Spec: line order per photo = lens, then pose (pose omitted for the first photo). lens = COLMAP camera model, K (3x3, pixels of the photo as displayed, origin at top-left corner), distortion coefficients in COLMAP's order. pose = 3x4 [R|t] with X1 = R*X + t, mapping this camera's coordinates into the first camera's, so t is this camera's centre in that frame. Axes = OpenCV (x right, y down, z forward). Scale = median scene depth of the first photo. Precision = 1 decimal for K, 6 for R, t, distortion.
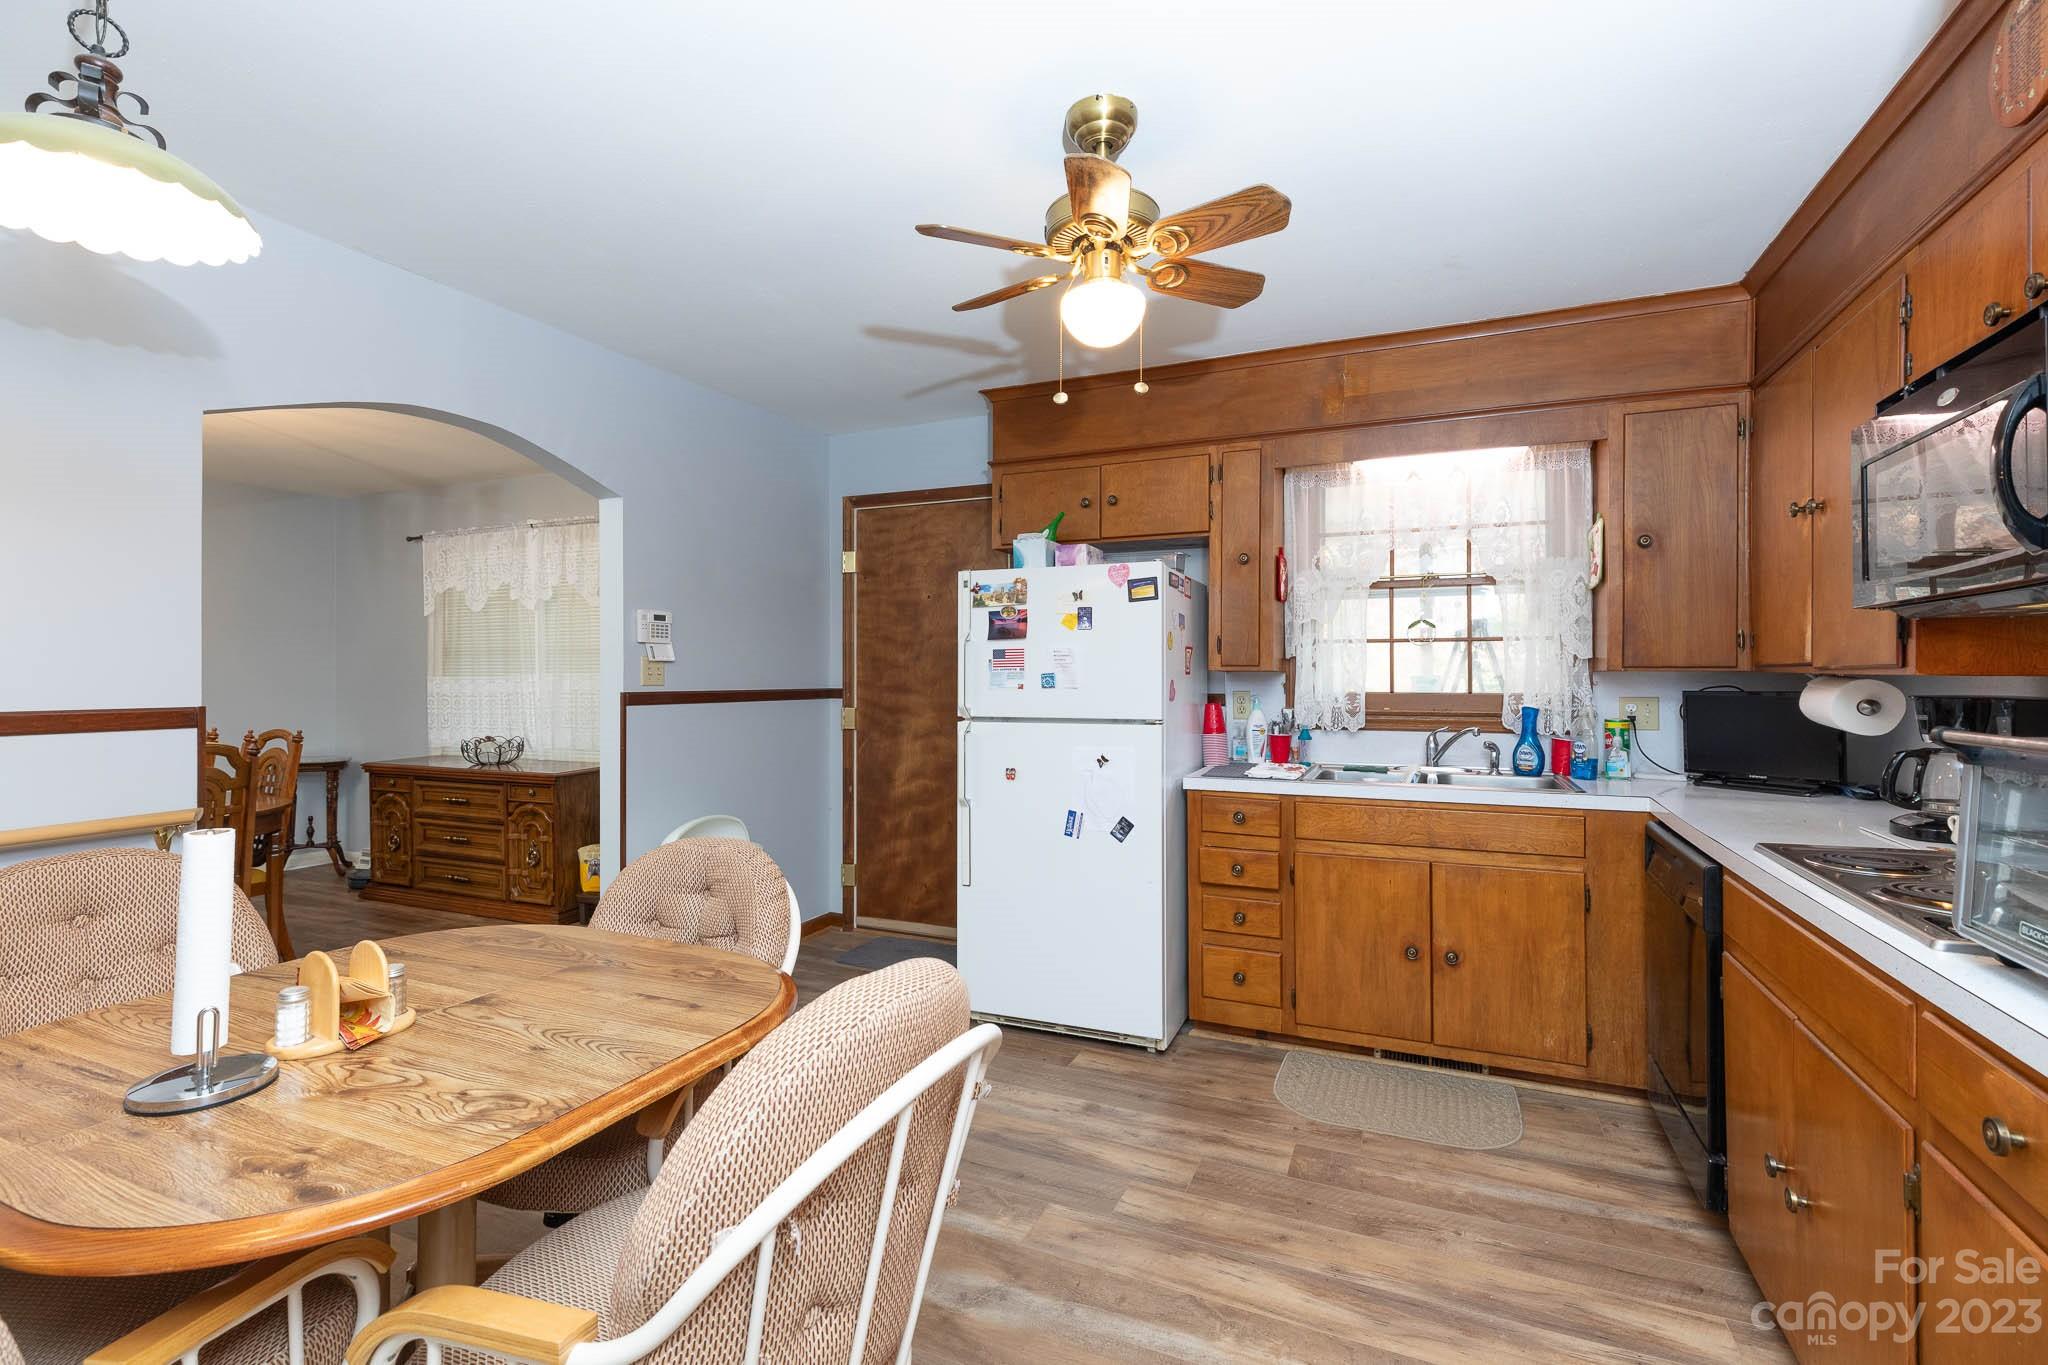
lens RADIAL K [[939.4, 0, 1019.7], [0, 939.4, 664.7], [0, 0, 1]] dist [0.003345, 0.000778]
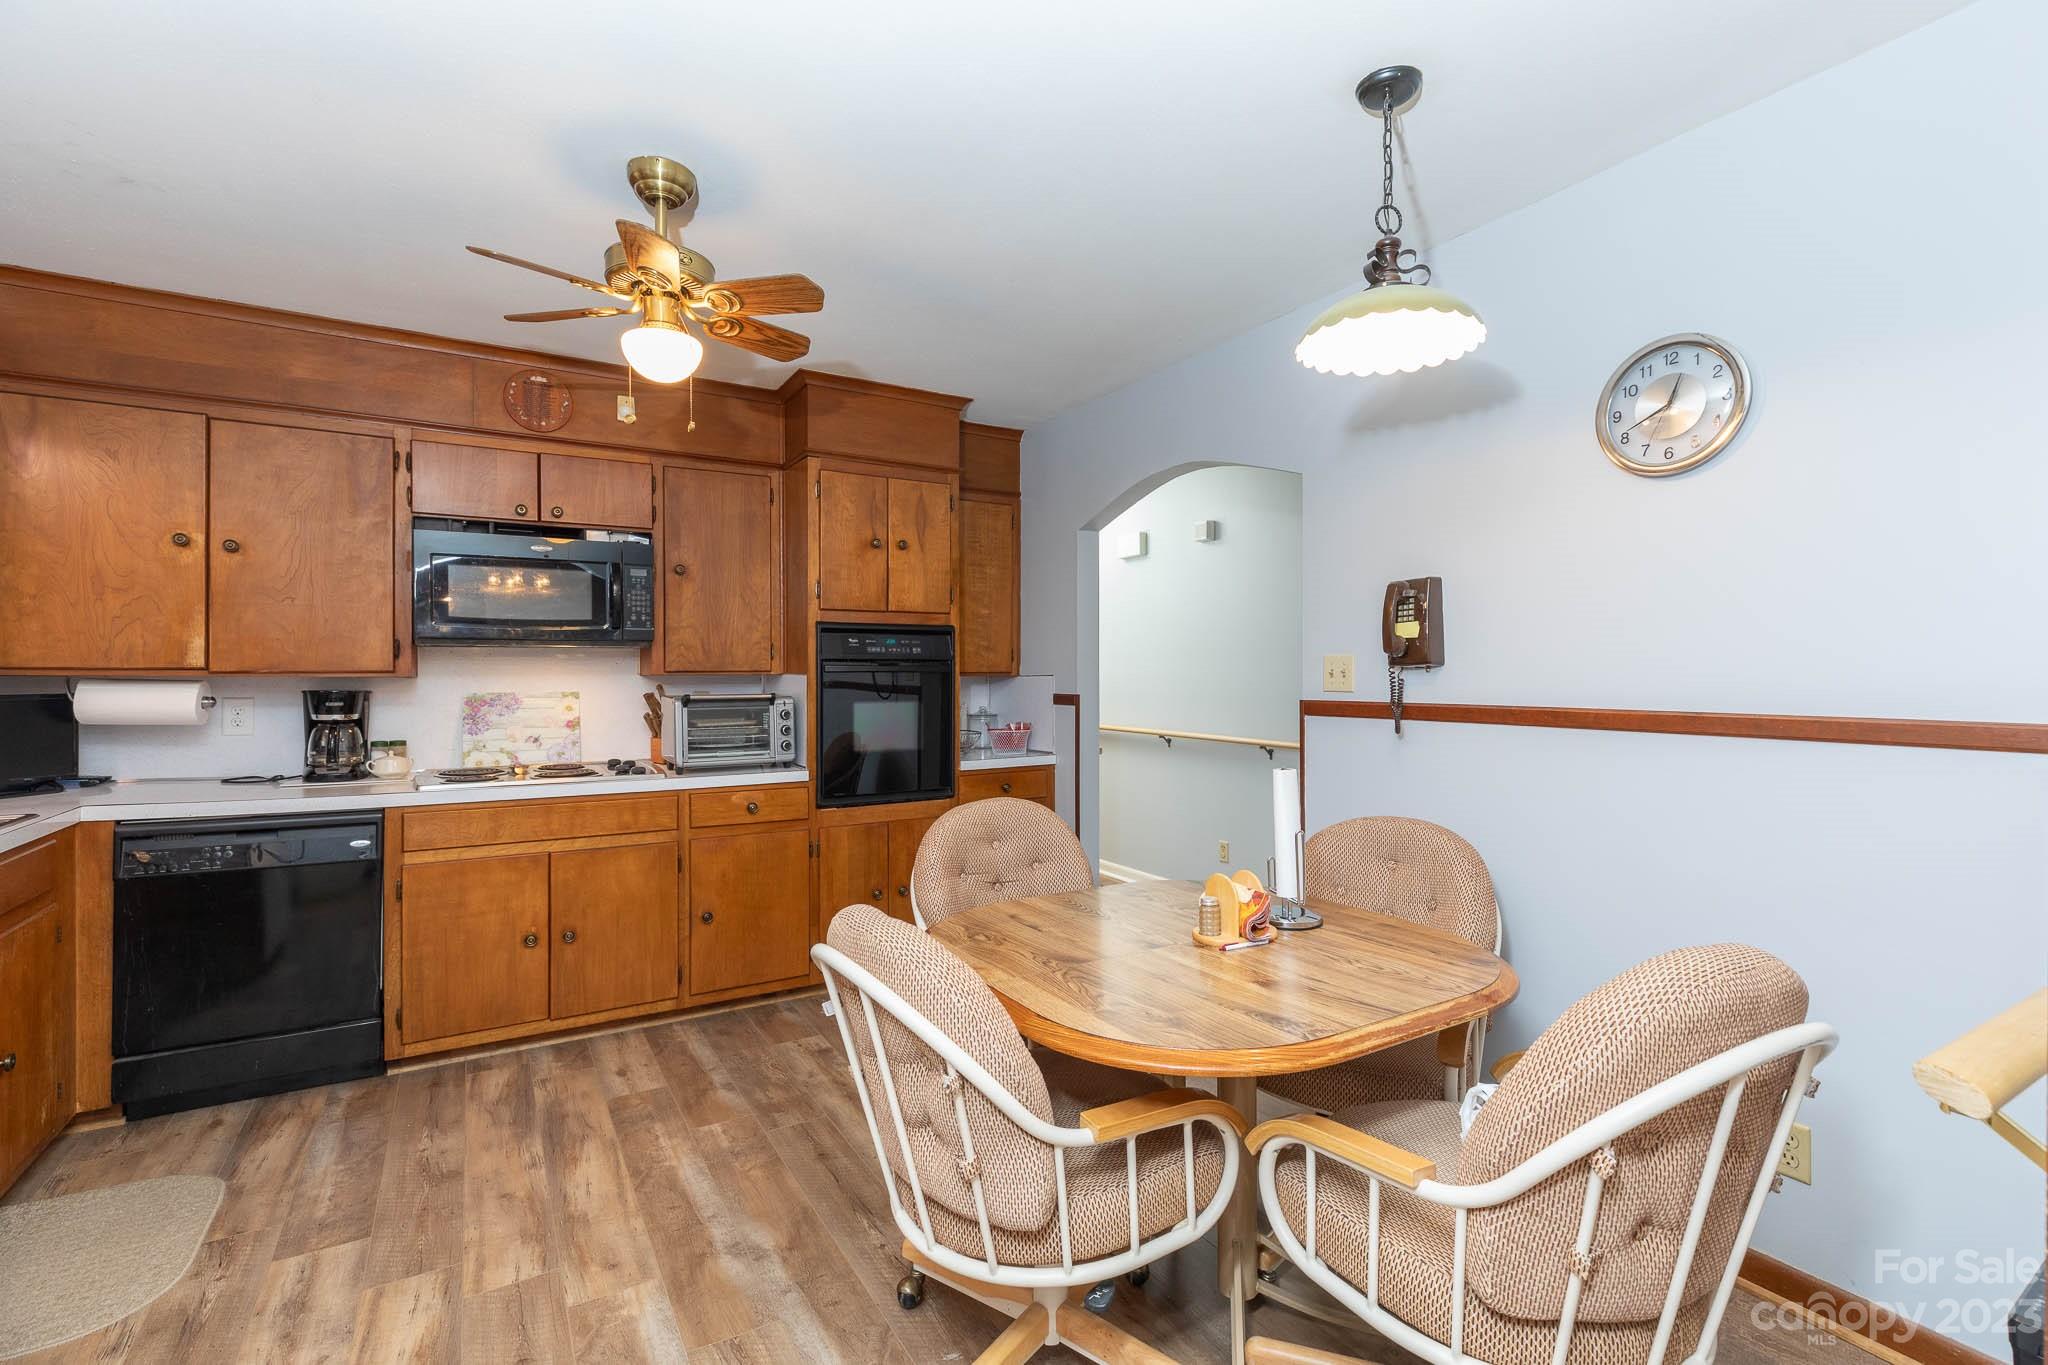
lens RADIAL K [[939.4, 0, 1019.7], [0, 939.4, 664.7], [0, 0, 1]] dist [0.003345, 0.000778]
pose [[-0.812601, 0.002439, 0.582815, -0.889042], [0.001216, 0.999996, -0.002490, -0.003246], [-0.582819, -0.001315, -0.812601, 1.624385]]
